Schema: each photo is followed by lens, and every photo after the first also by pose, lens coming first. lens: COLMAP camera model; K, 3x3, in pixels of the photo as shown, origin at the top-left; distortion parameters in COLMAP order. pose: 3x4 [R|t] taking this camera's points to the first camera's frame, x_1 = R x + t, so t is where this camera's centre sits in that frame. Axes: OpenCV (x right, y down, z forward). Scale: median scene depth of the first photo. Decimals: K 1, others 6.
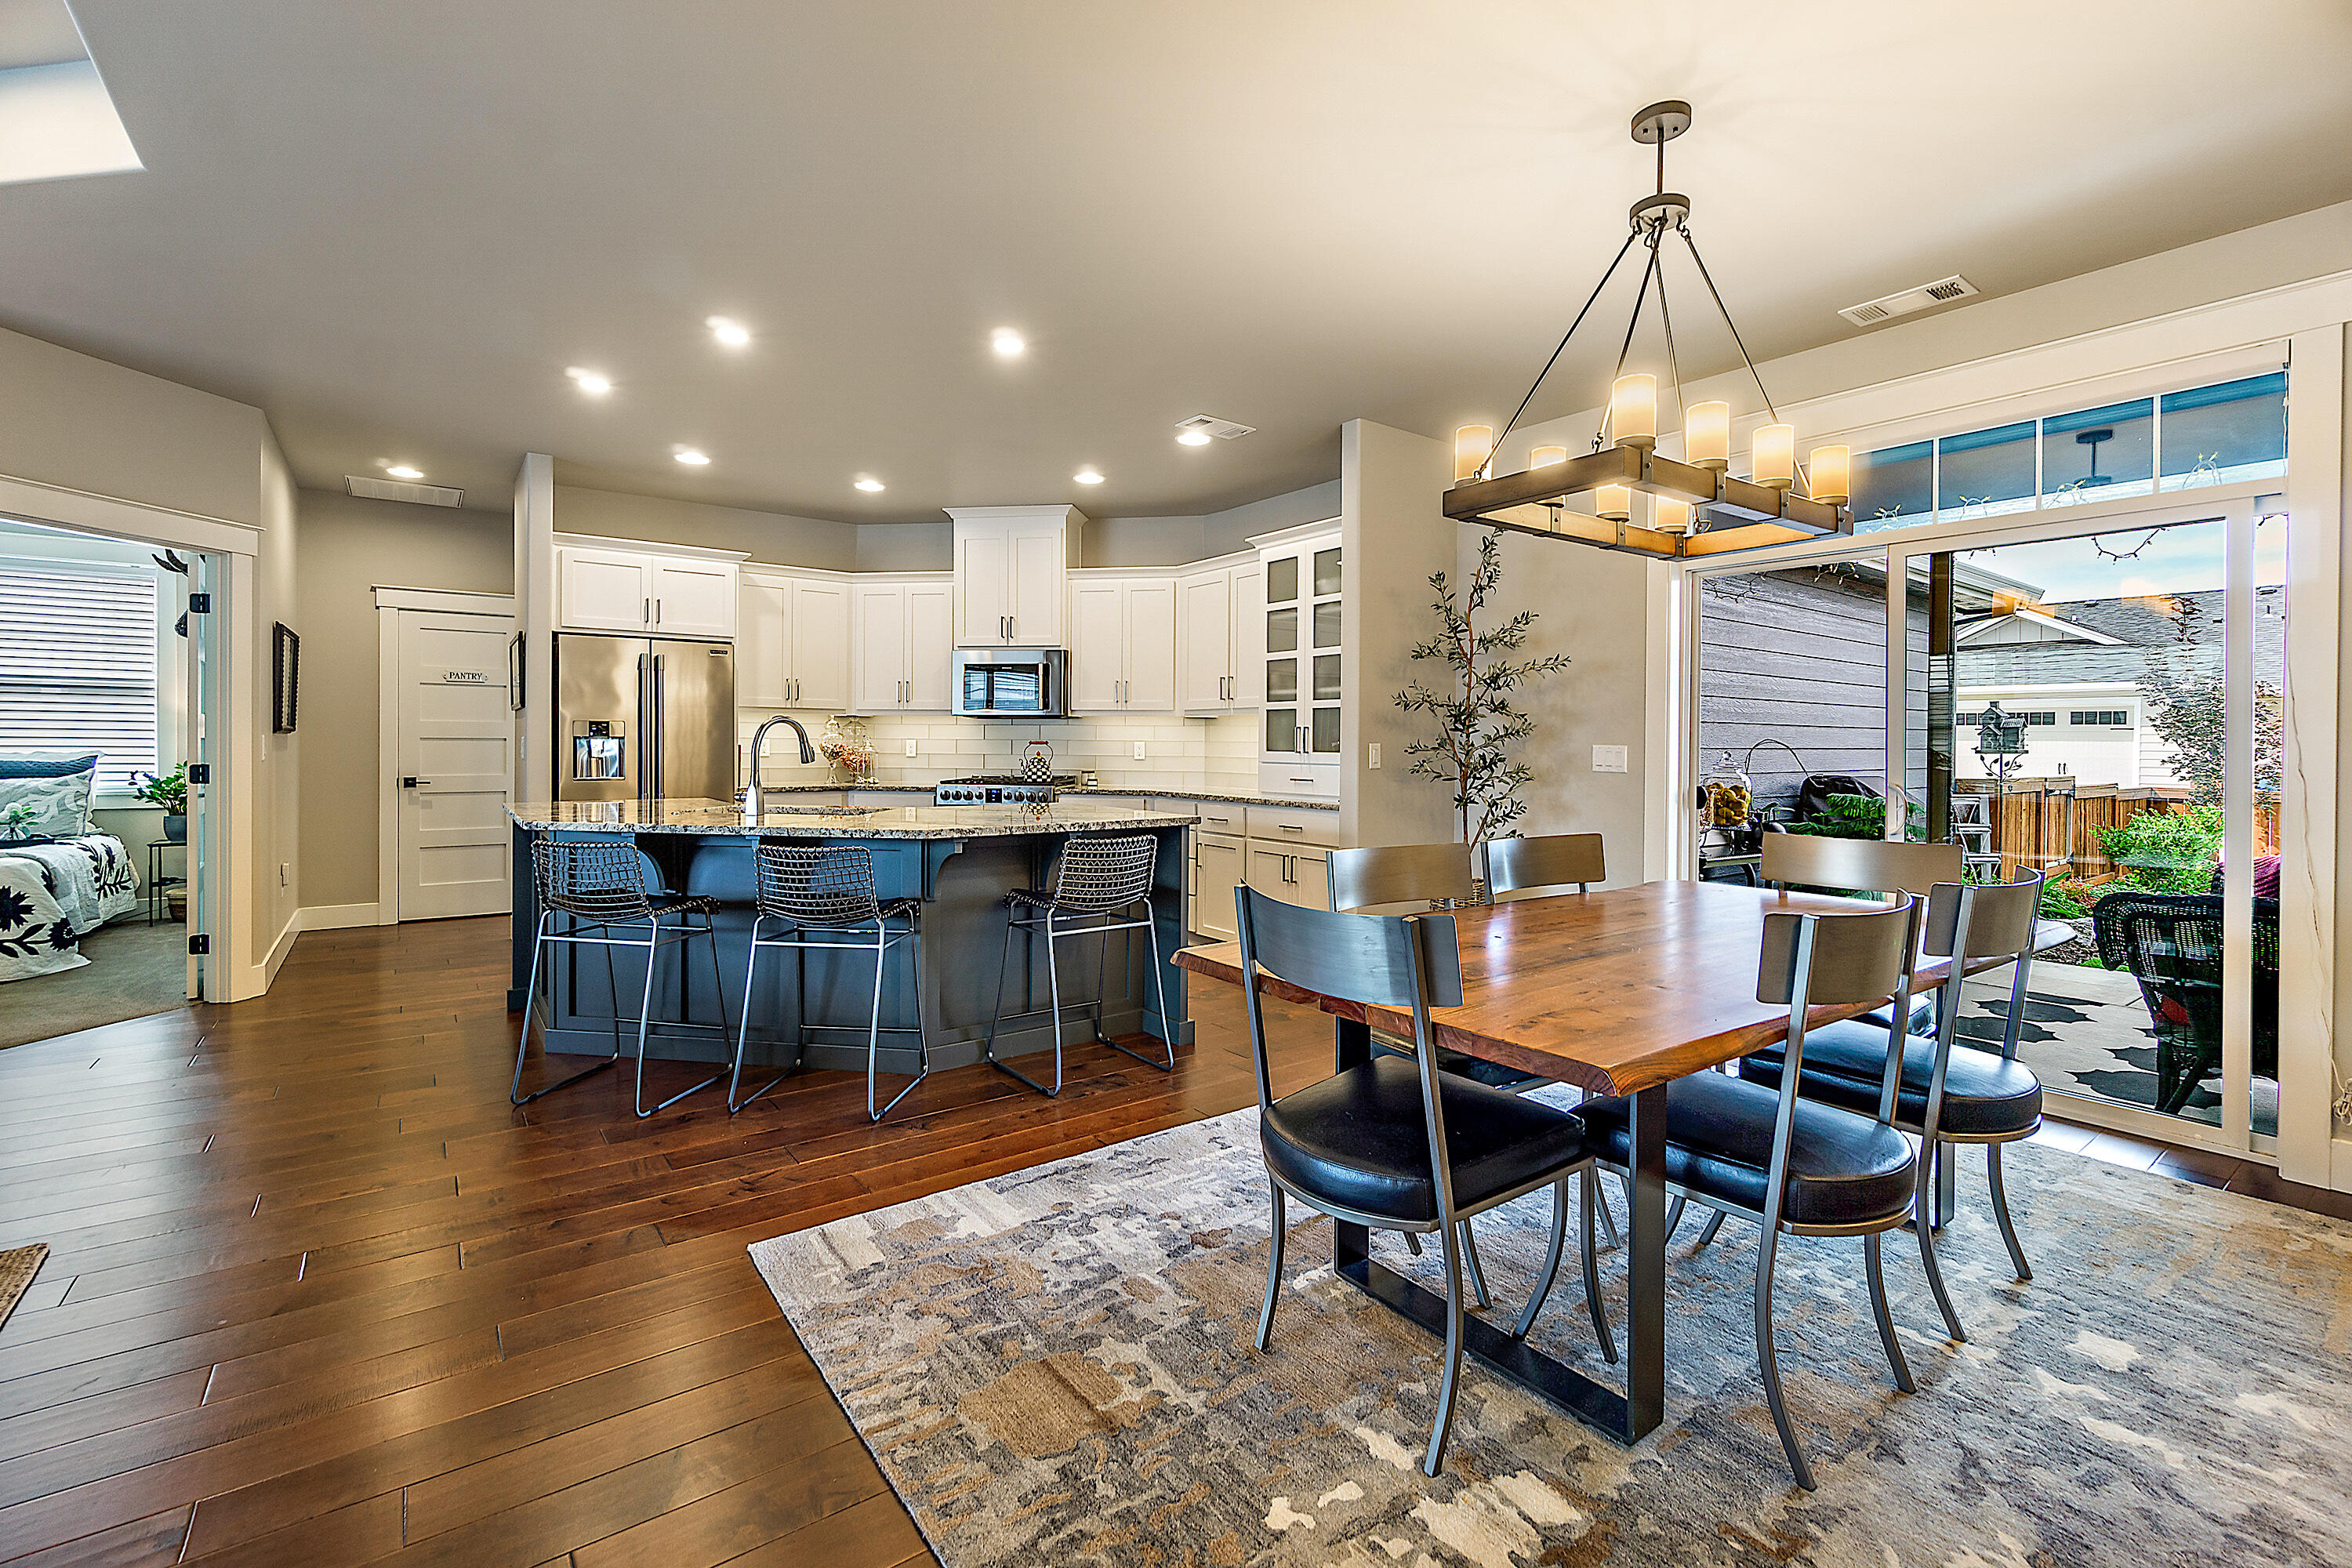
lens RADIAL K [[1027.1, 0, 1167.2], [0, 1027.1, 746.4], [0, 0, 1]] dist [-0.003798, -0.000156]
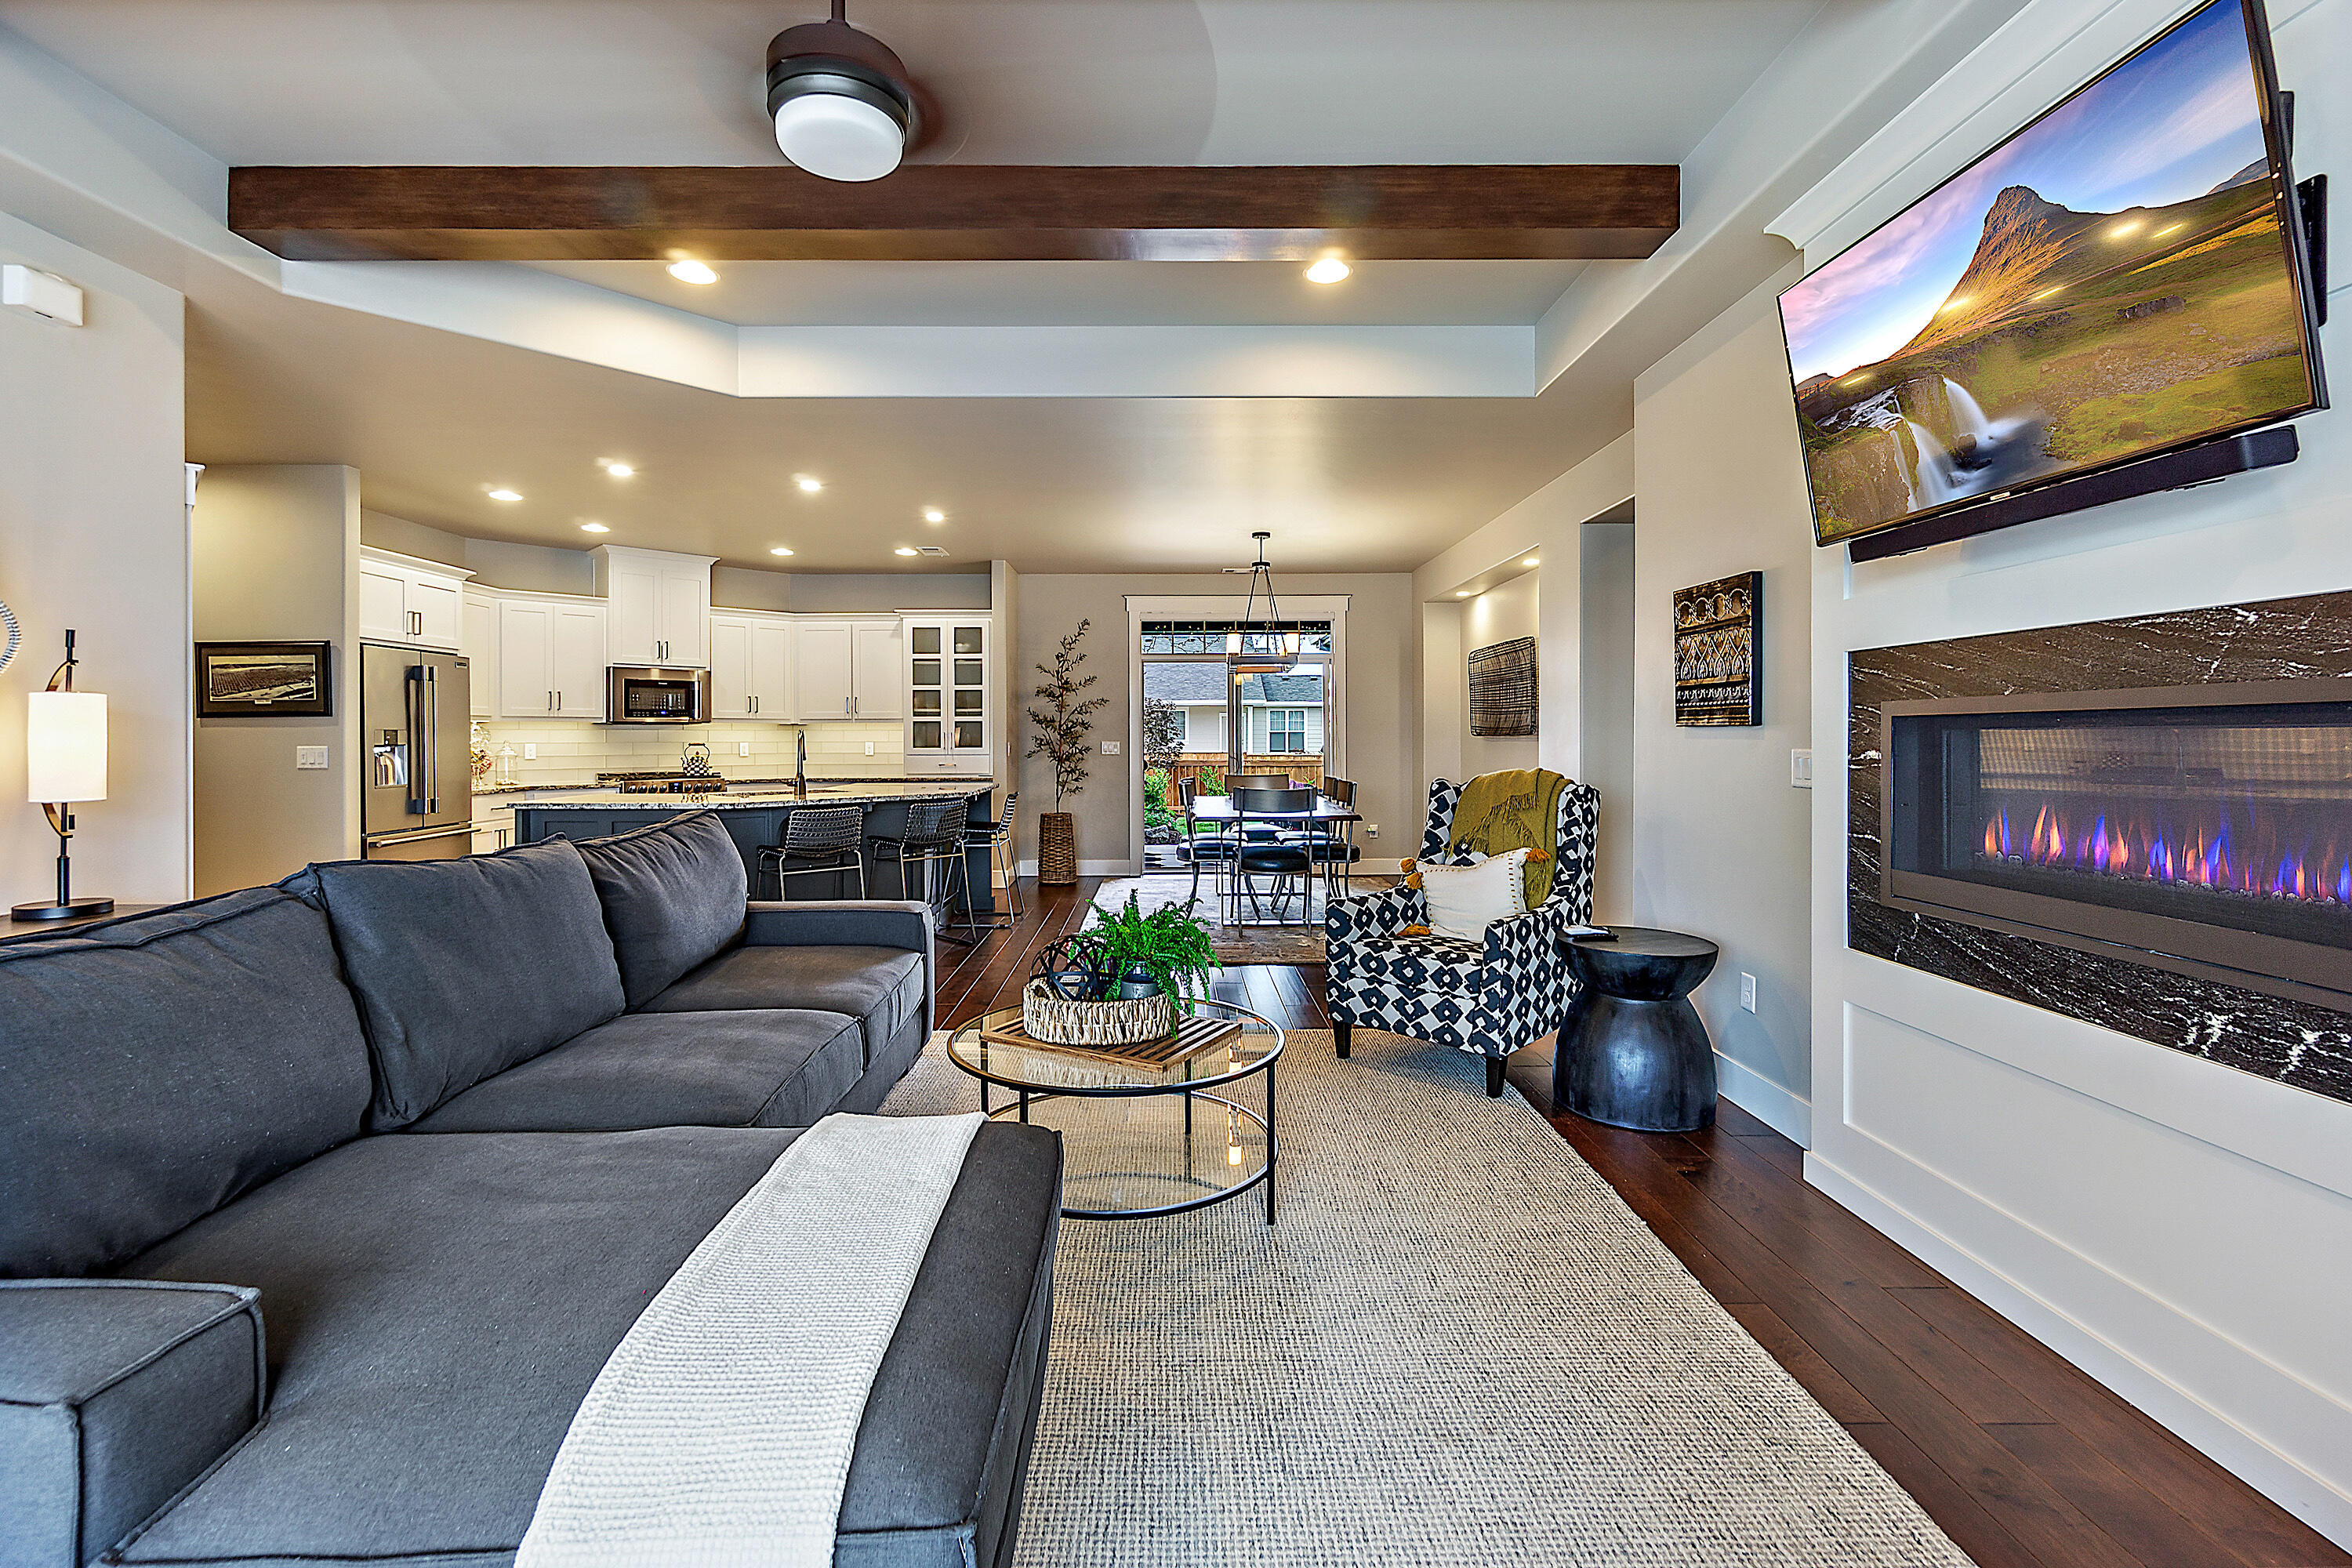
lens RADIAL K [[1031.3, 0, 1181.0], [0, 1031.3, 733.7], [0, 0, 1]] dist [-0.012950, -0.000122]
pose [[0.586326, -0.005956, 0.810053, -0.935877], [0.011257, 0.999936, -0.000795, -0.011020], [-0.809997, 0.009585, 0.586356, -0.254571]]
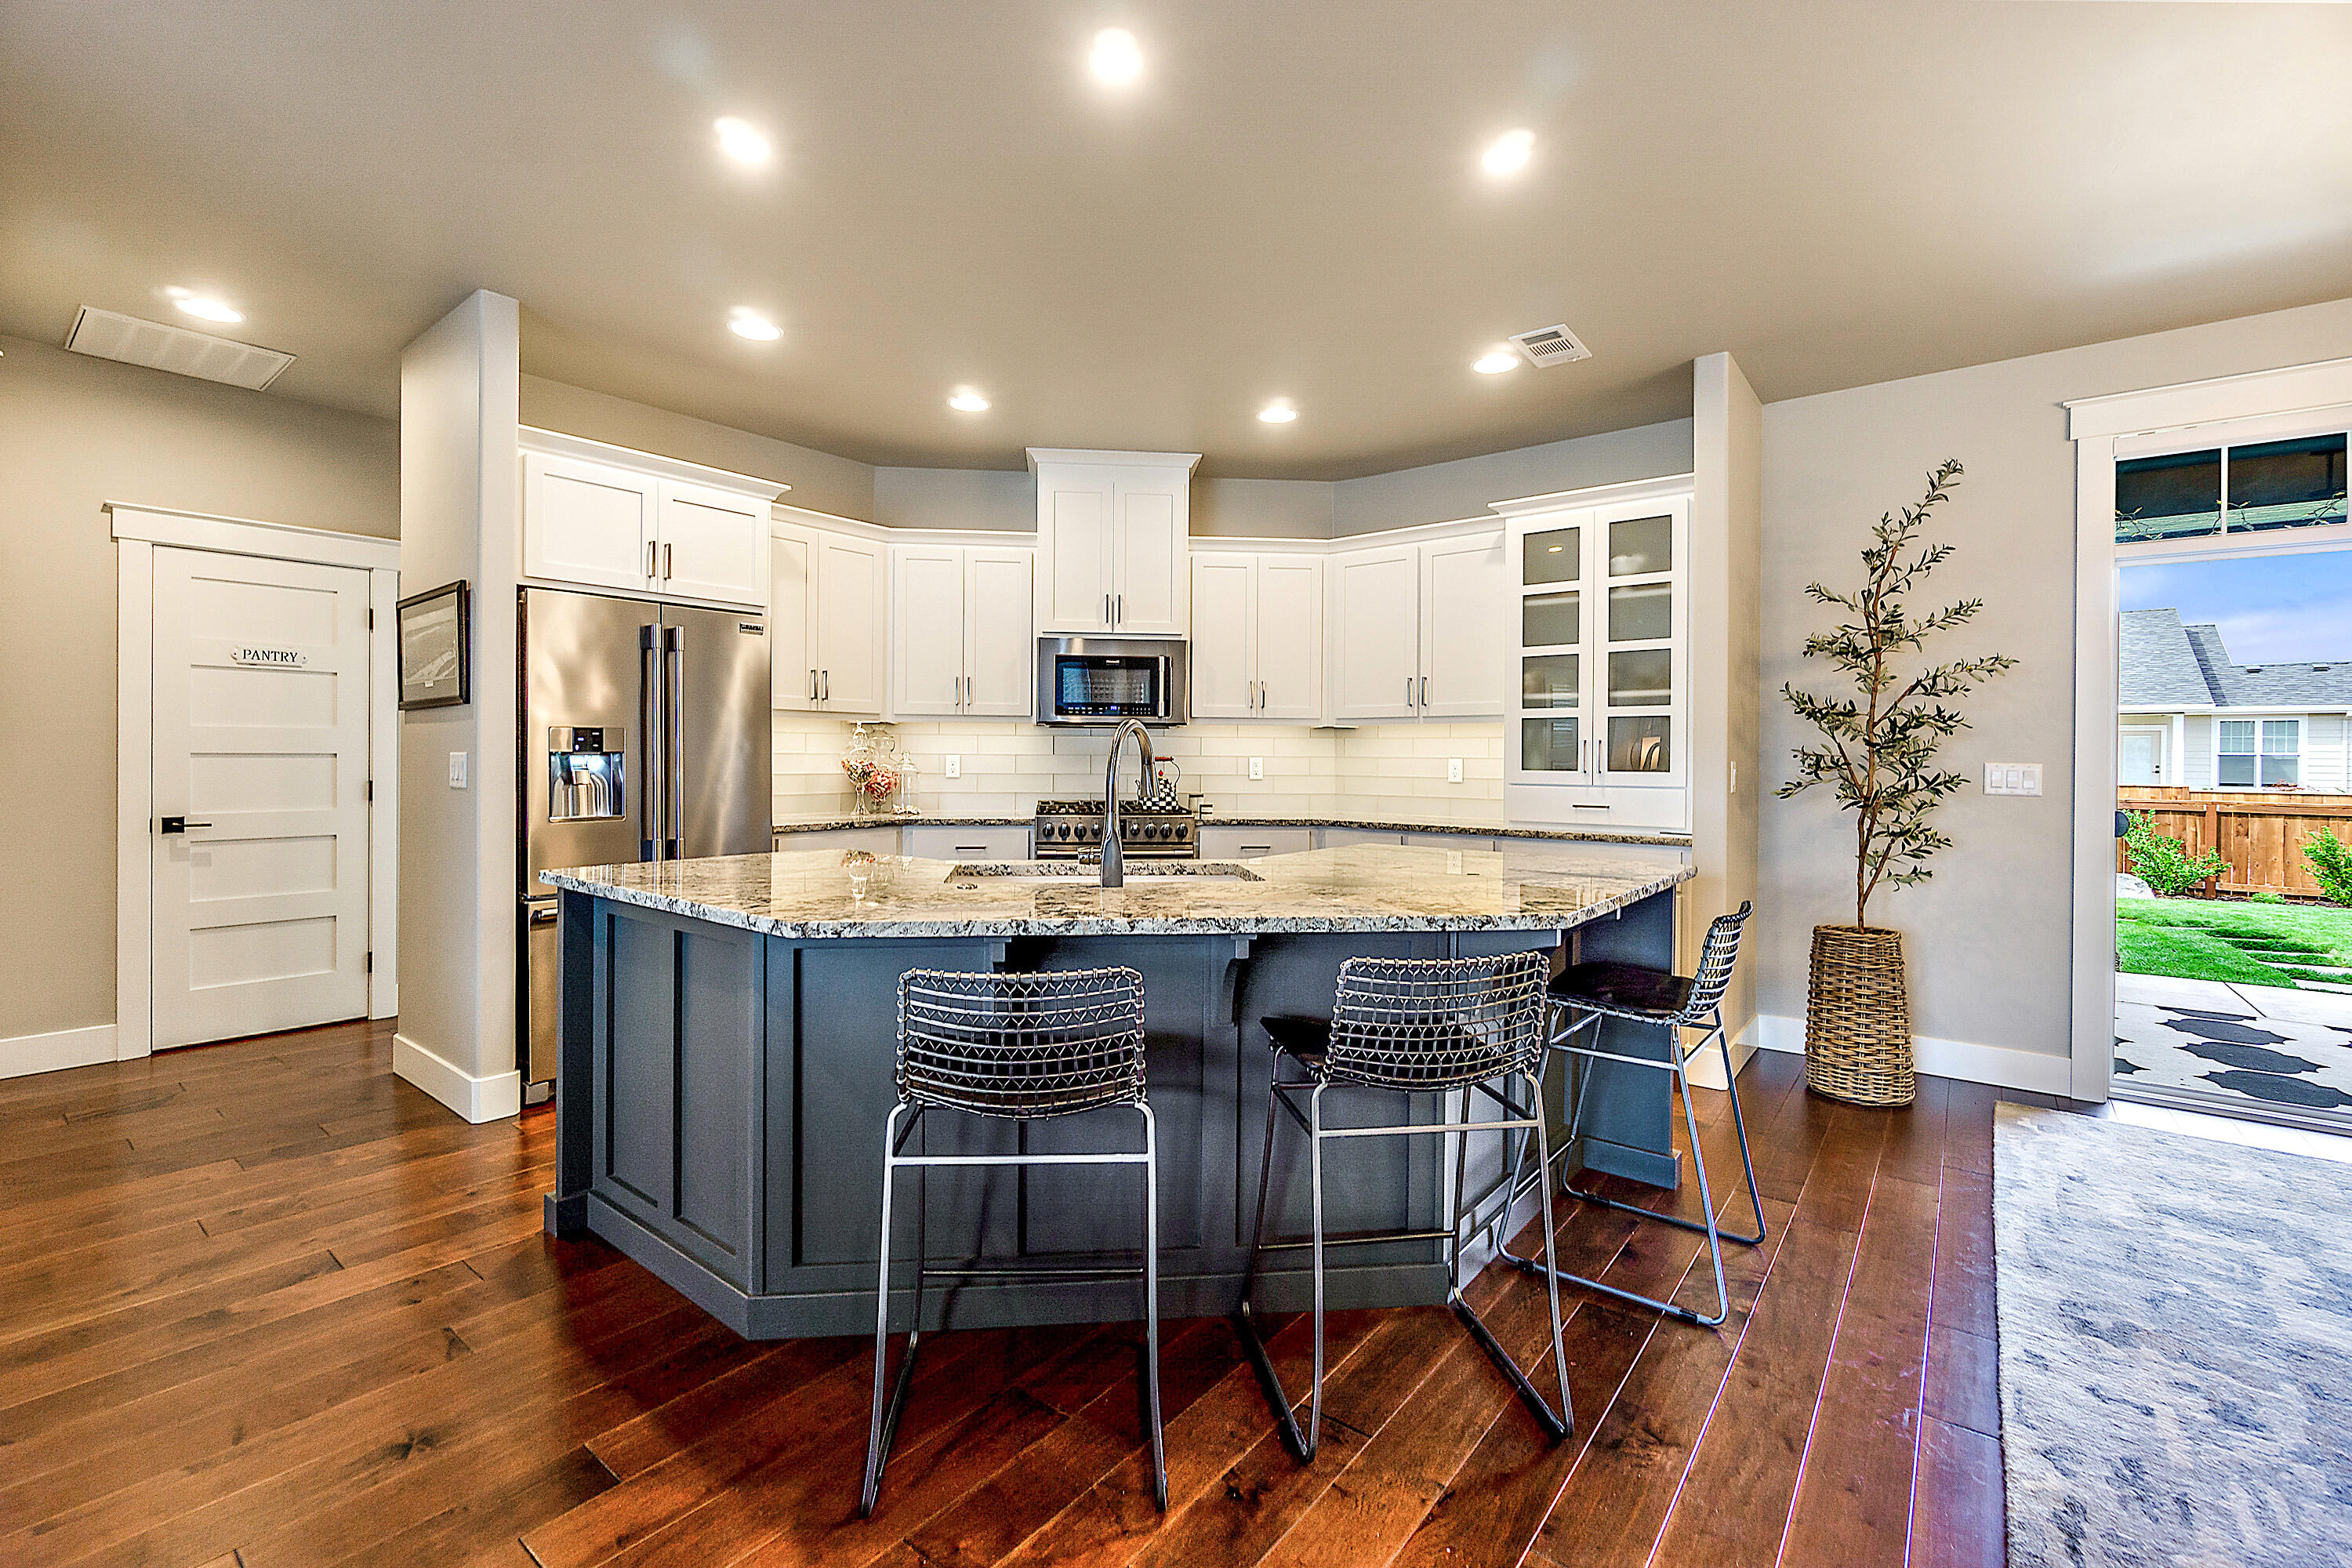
lens RADIAL K [[1030.0, 0, 1165.1], [0, 1030.0, 752.6], [0, 0, 1]] dist [-0.005084, 0.000025]
pose [[0.967692, 0.000006, 0.252136, -0.372244], [0.001378, 0.999985, -0.005313, -0.005140], [-0.252132, 0.005488, 0.967677, 0.295658]]
